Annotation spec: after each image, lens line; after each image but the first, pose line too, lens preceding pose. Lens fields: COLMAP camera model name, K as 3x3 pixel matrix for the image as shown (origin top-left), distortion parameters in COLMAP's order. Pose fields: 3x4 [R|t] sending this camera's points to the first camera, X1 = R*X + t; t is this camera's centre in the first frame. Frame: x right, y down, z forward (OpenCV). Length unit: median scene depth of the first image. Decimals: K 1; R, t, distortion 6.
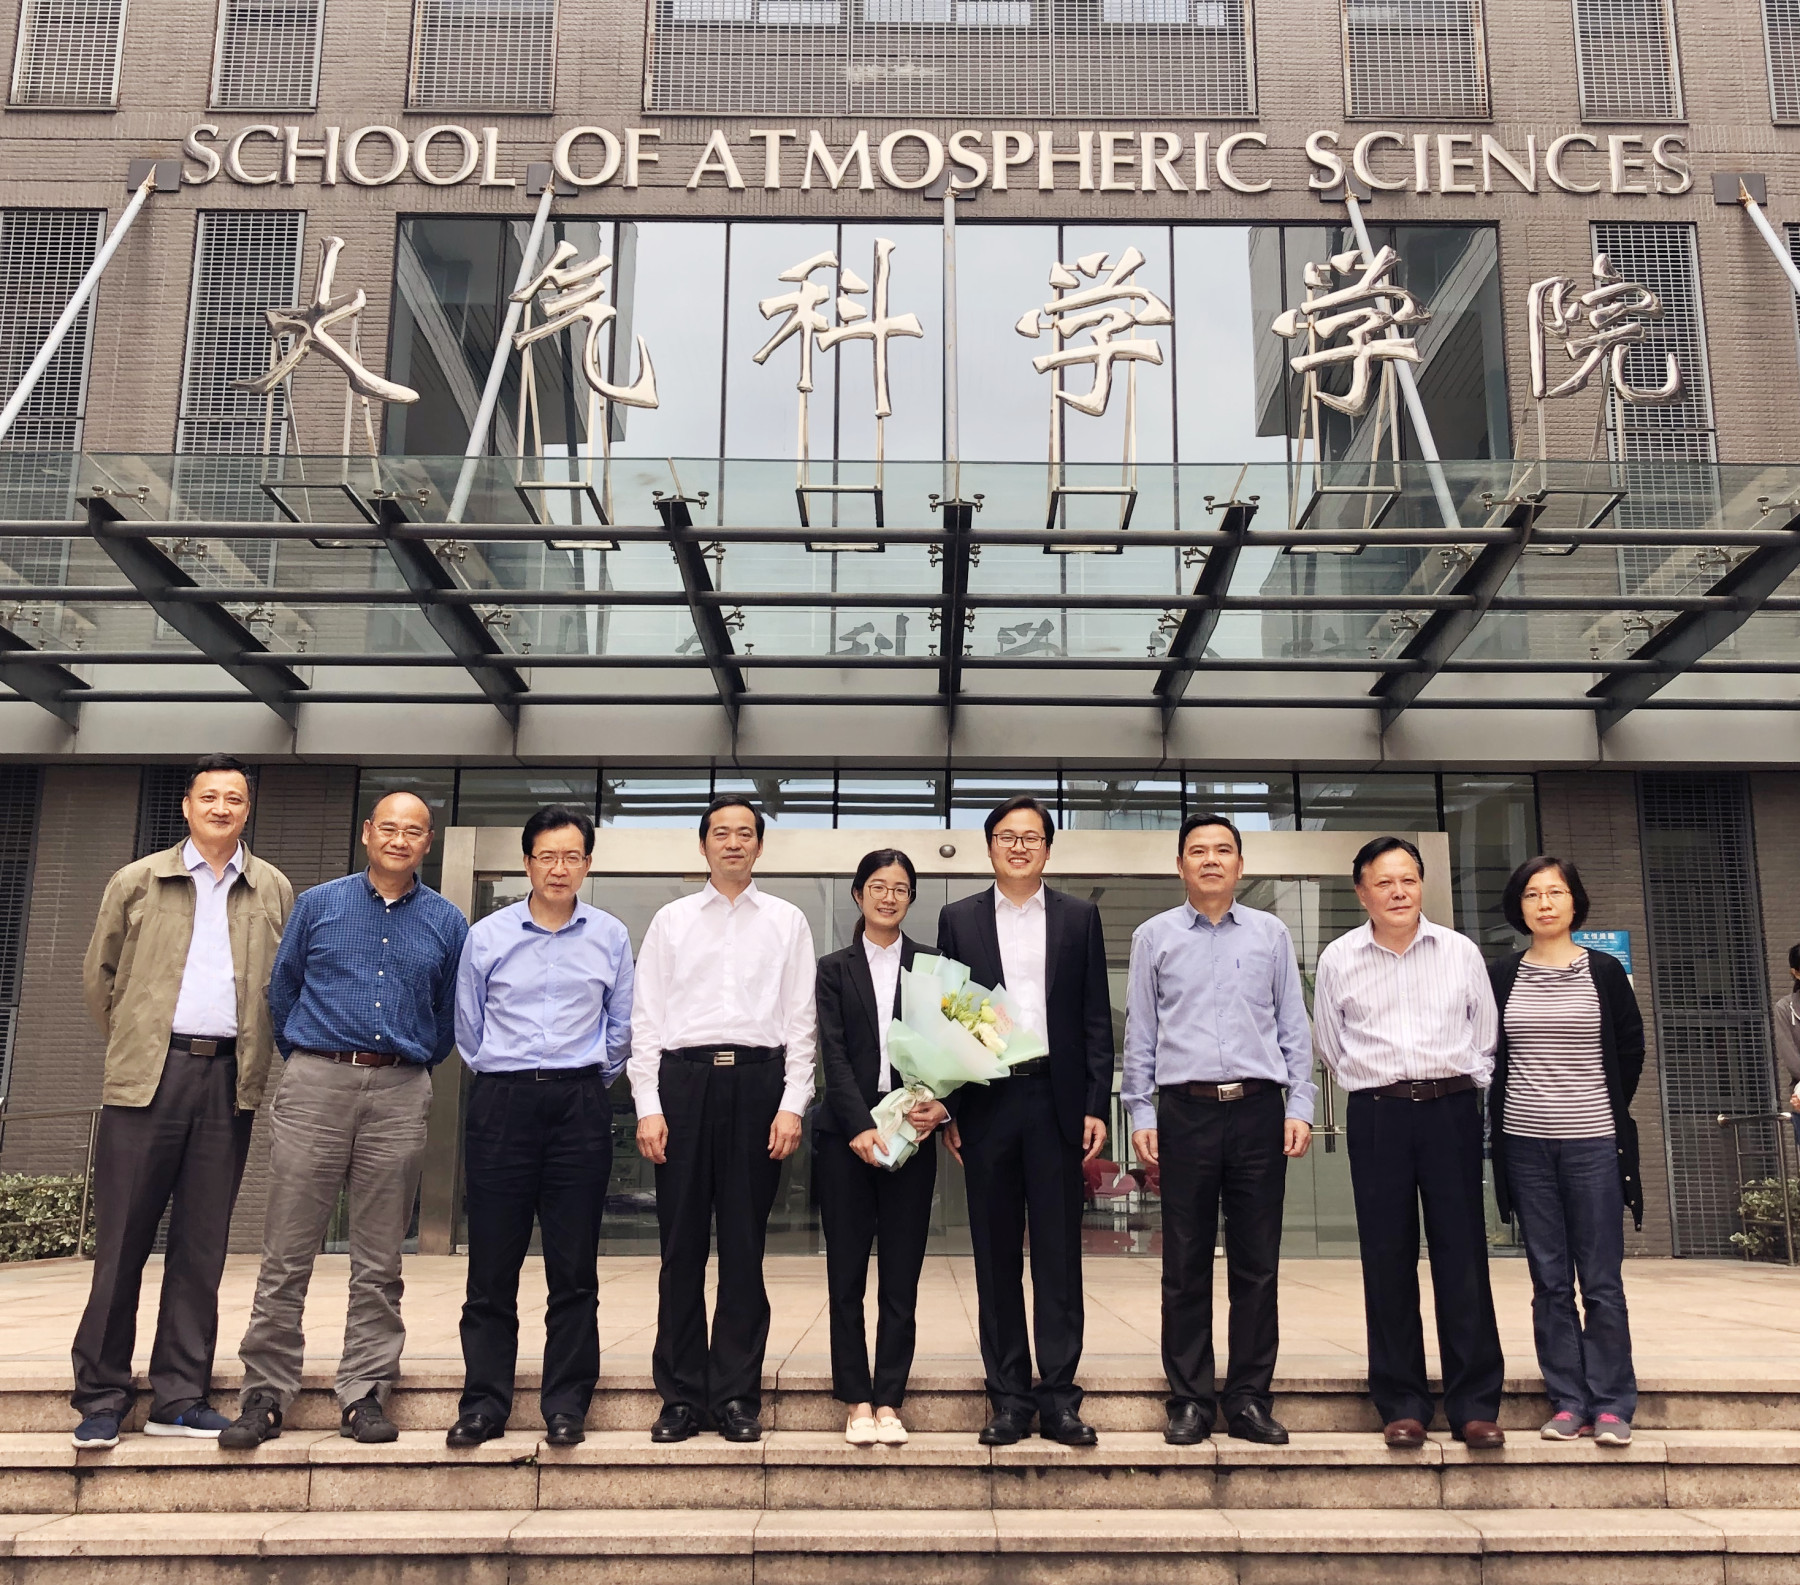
lens RADIAL K [[1963.1, 0, 900.0], [0, 1963.1, 792.5], [0, 0, 1]] dist [0.008927, -0.023187]
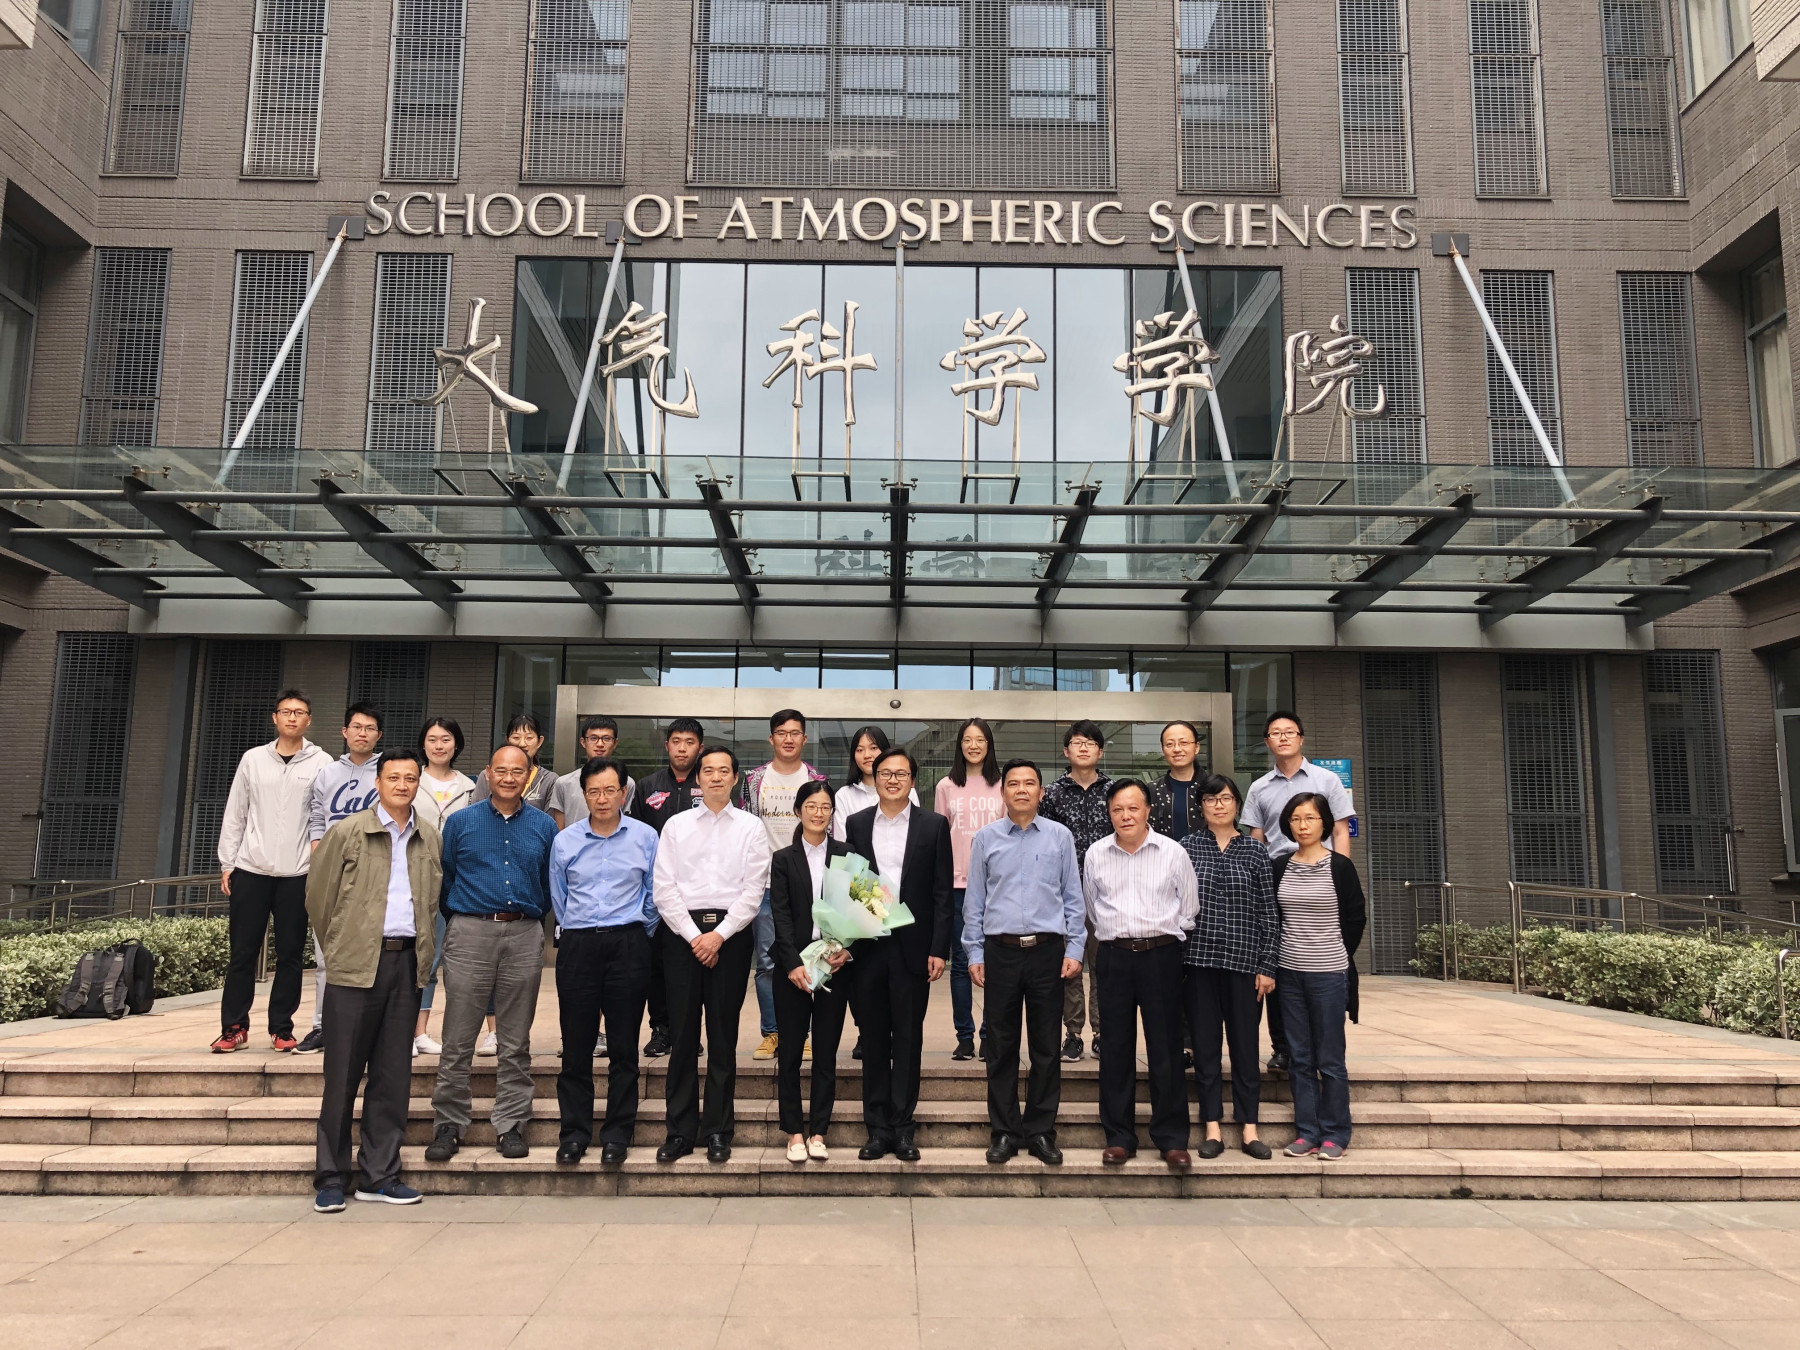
lens RADIAL K [[1659.0, 0, 900.0], [0, 1659.0, 675.0], [0, 0, 1]] dist [-0.007641, -0.001564]
pose [[0.999987, 0.004991, -0.000946, 0.027725], [-0.004868, 0.994742, 0.102299, -0.116365], [0.001452, -0.102293, 0.994753, -0.238223]]
